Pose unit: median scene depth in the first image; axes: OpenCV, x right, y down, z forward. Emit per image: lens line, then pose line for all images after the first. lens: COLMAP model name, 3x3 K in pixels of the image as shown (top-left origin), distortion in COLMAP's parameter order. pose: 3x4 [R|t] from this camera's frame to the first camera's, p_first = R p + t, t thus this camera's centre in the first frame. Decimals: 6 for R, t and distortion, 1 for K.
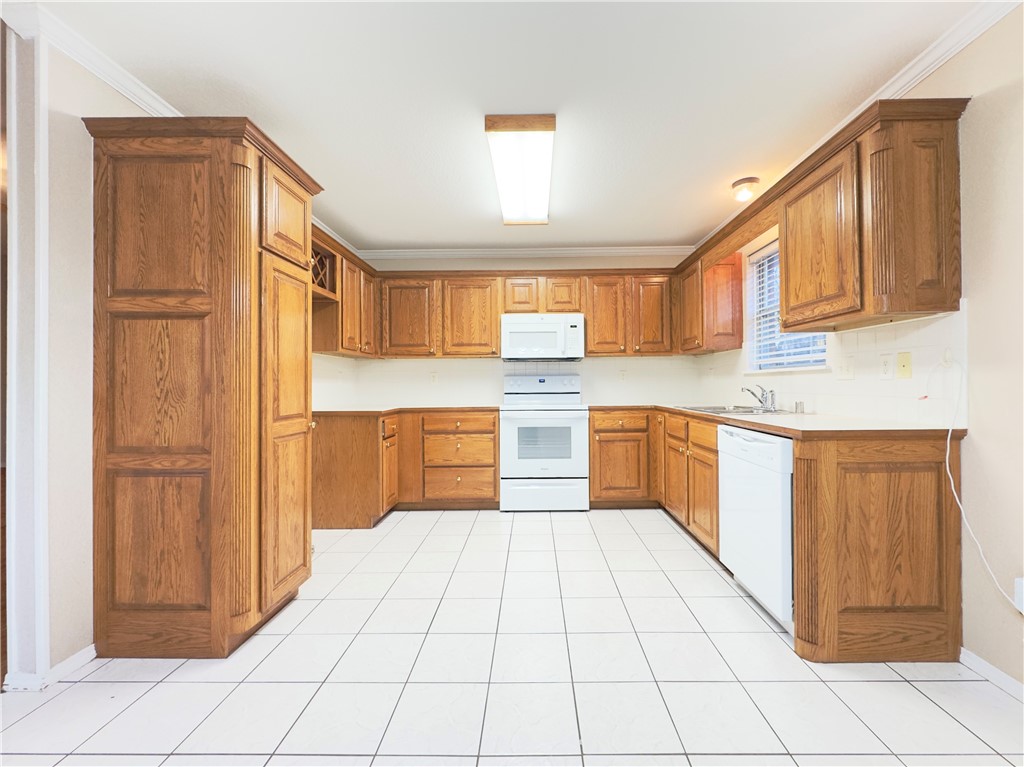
lens RADIAL K [[417.2, 0, 528.6], [0, 417.2, 385.7], [0, 0, 1]] dist [-0.000792, -0.000161]
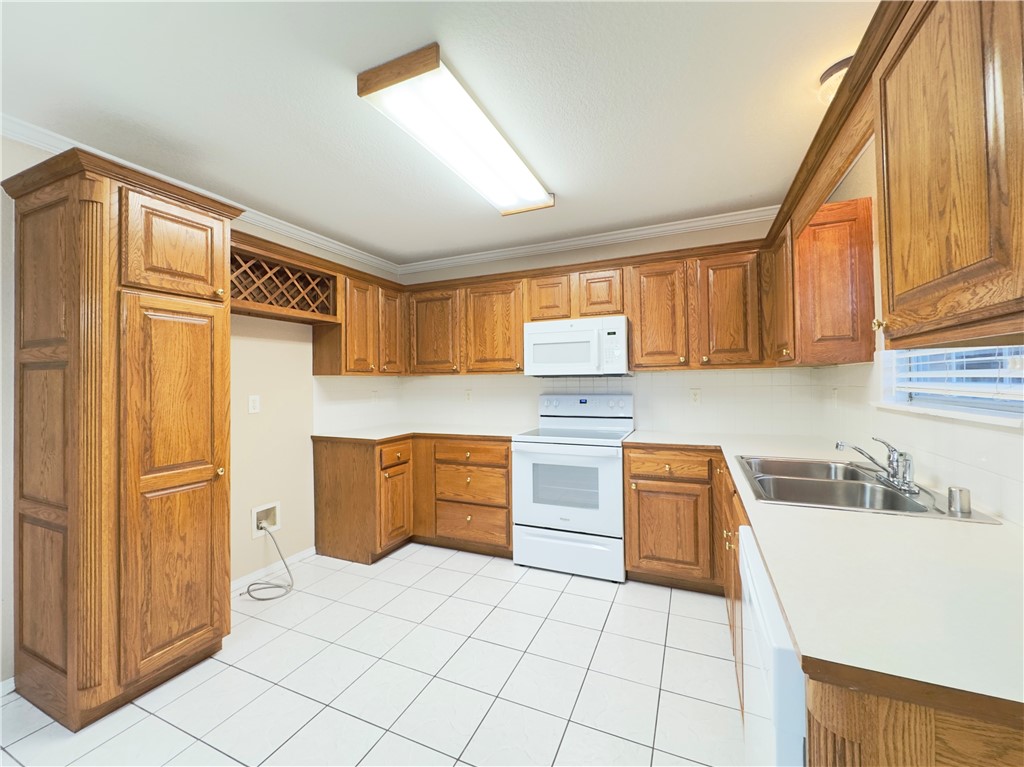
lens RADIAL K [[411.0, 0, 512.4], [0, 411.0, 379.7], [0, 0, 1]] dist [-0.002654, -0.000226]
pose [[0.920134, -0.006559, -0.391549, 0.248959], [0.005228, 0.999976, -0.004465, -0.058285], [0.391569, 0.002061, 0.920146, 0.252003]]
